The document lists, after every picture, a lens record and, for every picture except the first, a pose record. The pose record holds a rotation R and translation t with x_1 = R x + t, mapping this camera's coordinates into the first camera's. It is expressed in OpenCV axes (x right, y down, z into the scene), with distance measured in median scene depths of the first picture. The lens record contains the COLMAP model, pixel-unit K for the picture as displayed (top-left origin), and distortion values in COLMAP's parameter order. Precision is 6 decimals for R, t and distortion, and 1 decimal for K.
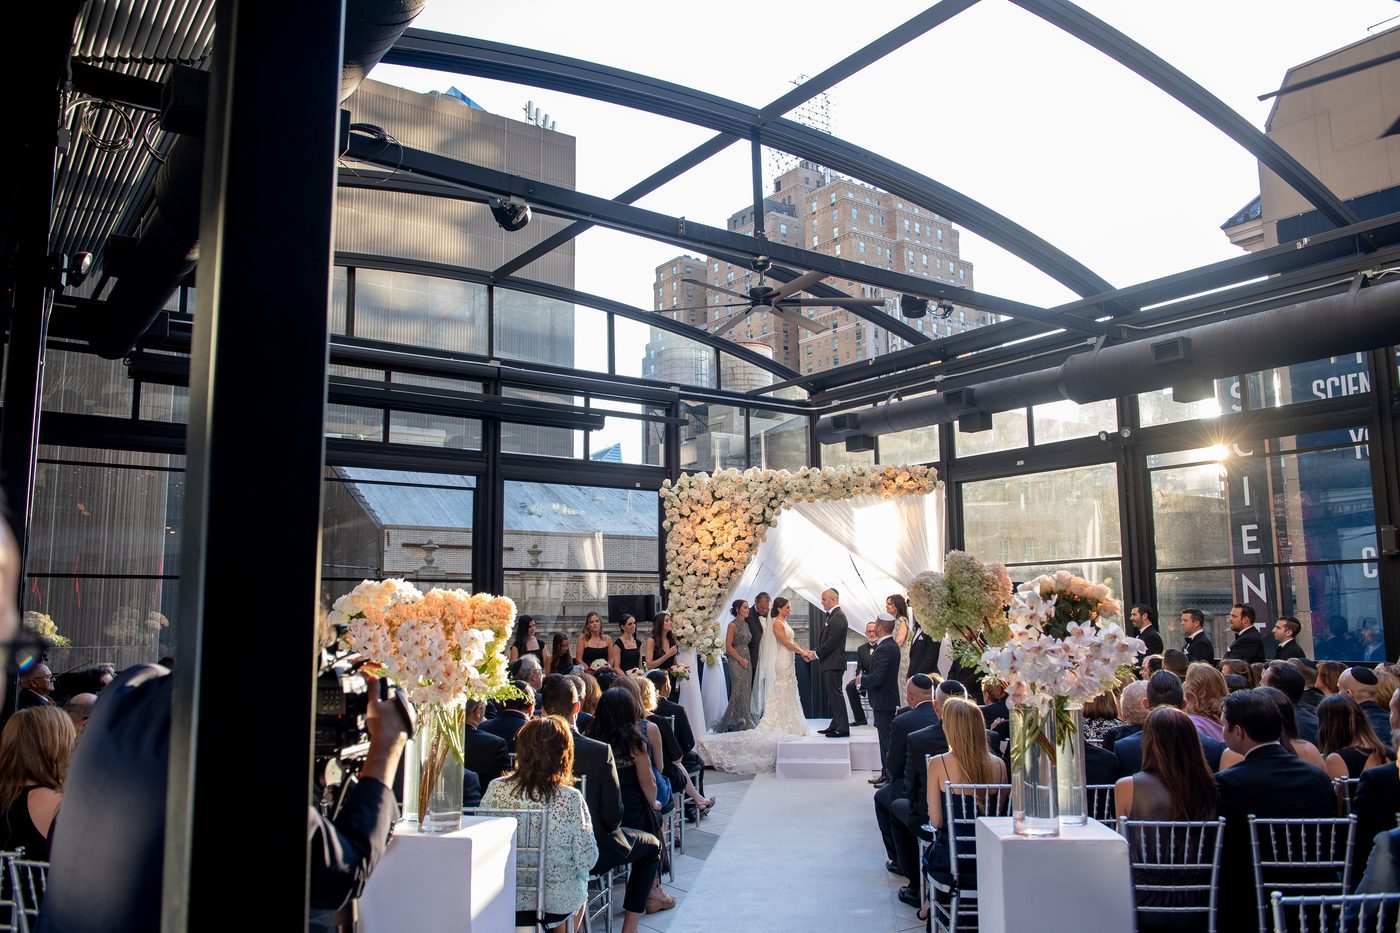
lens RADIAL K [[1085.9, 0, 700.0], [0, 1085.9, 466.5], [0, 0, 1]] dist [0.002476, -0.070023]
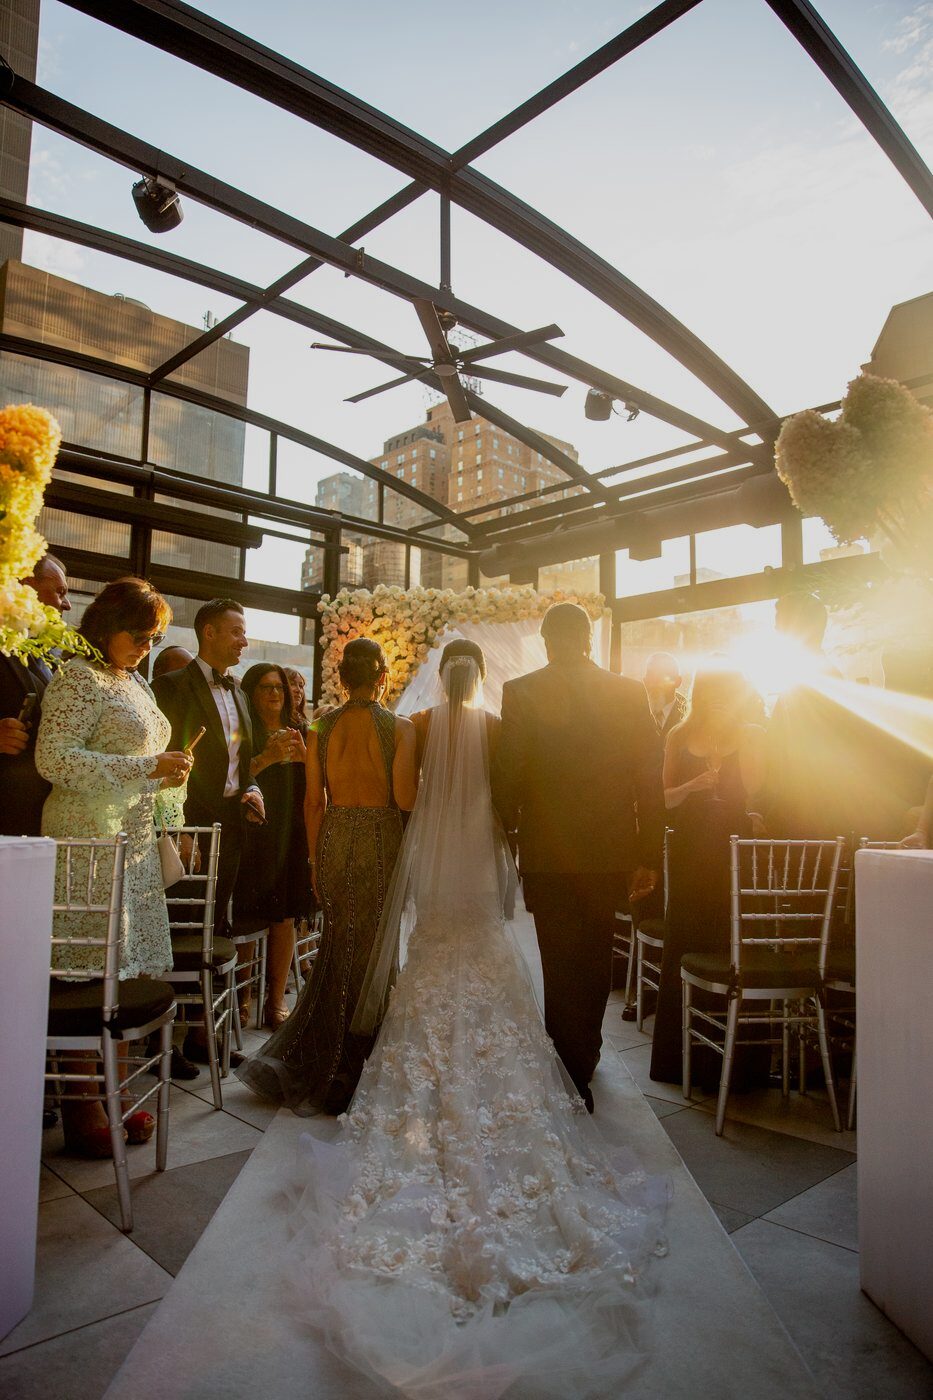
lens RADIAL K [[949.1, 0, 466.5], [0, 949.1, 700.0], [0, 0, 1]] dist [-0.082082, -0.002389]
pose [[0.991397, 0.040425, 0.124492, -0.007805], [-0.044781, 0.998472, 0.032387, 0.072496], [-0.122992, -0.037683, 0.991692, 0.161140]]
